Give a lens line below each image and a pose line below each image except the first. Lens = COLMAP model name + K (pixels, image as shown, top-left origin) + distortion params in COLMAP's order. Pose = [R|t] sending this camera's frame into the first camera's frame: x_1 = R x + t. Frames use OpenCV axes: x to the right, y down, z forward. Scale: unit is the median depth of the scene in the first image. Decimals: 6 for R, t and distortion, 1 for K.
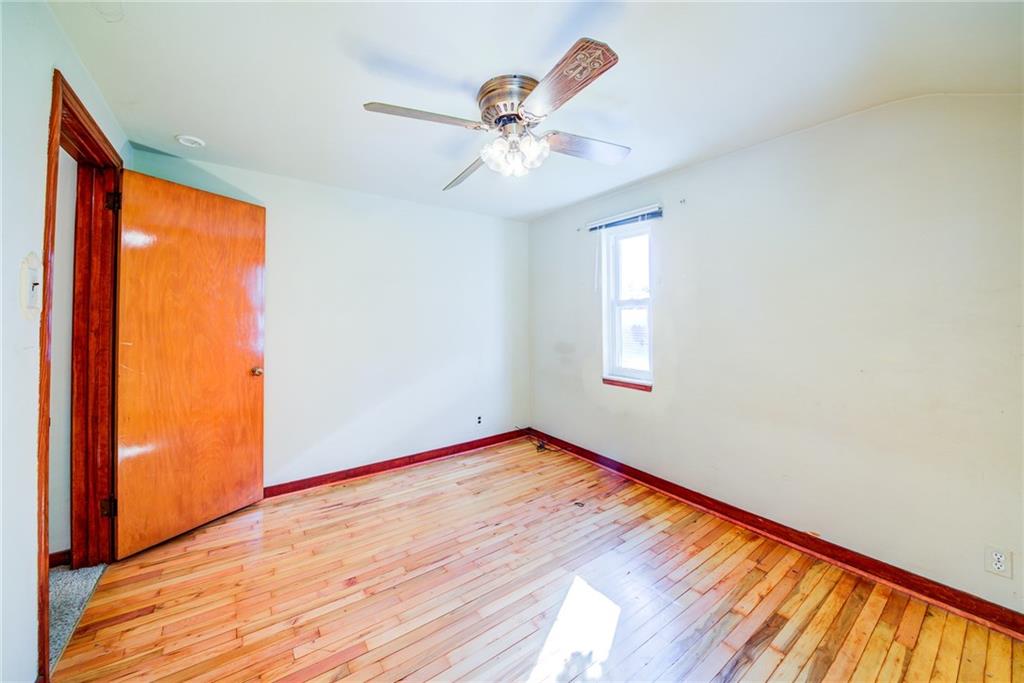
lens RADIAL K [[371.6, 0, 498.6], [0, 371.6, 311.9], [0, 0, 1]] dist [0.010558, -0.008898]
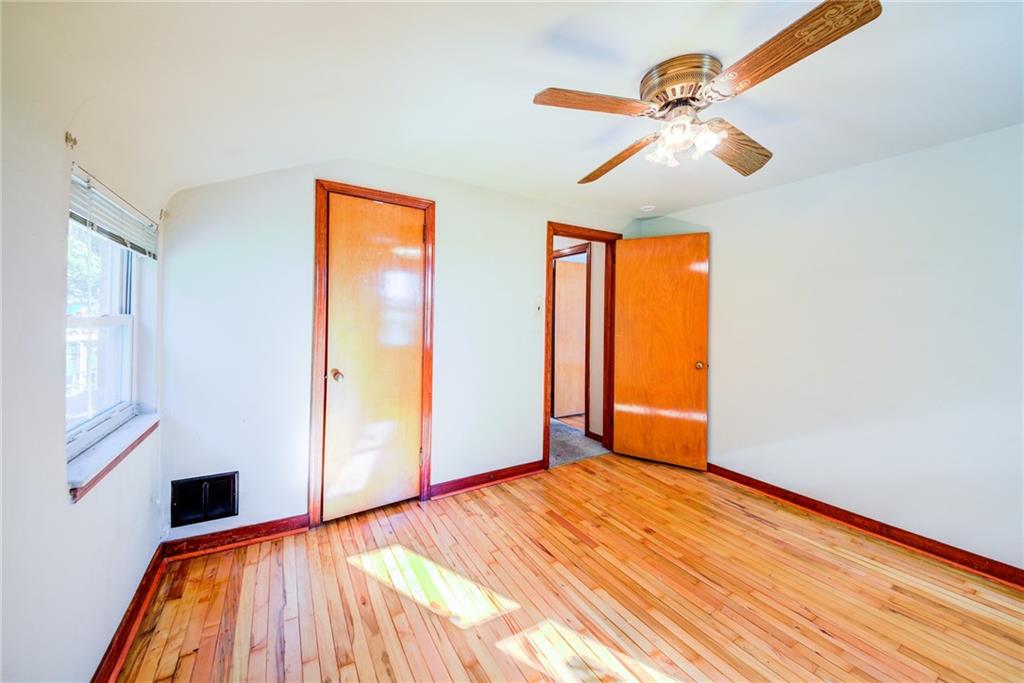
lens RADIAL K [[371.6, 0, 498.6], [0, 371.6, 311.9], [0, 0, 1]] dist [0.010558, -0.008898]
pose [[-0.083503, -0.021155, -0.996283, 0.773673], [-0.000390, 0.999775, -0.021196, 0.006961], [0.996507, -0.001381, -0.083492, 0.501397]]
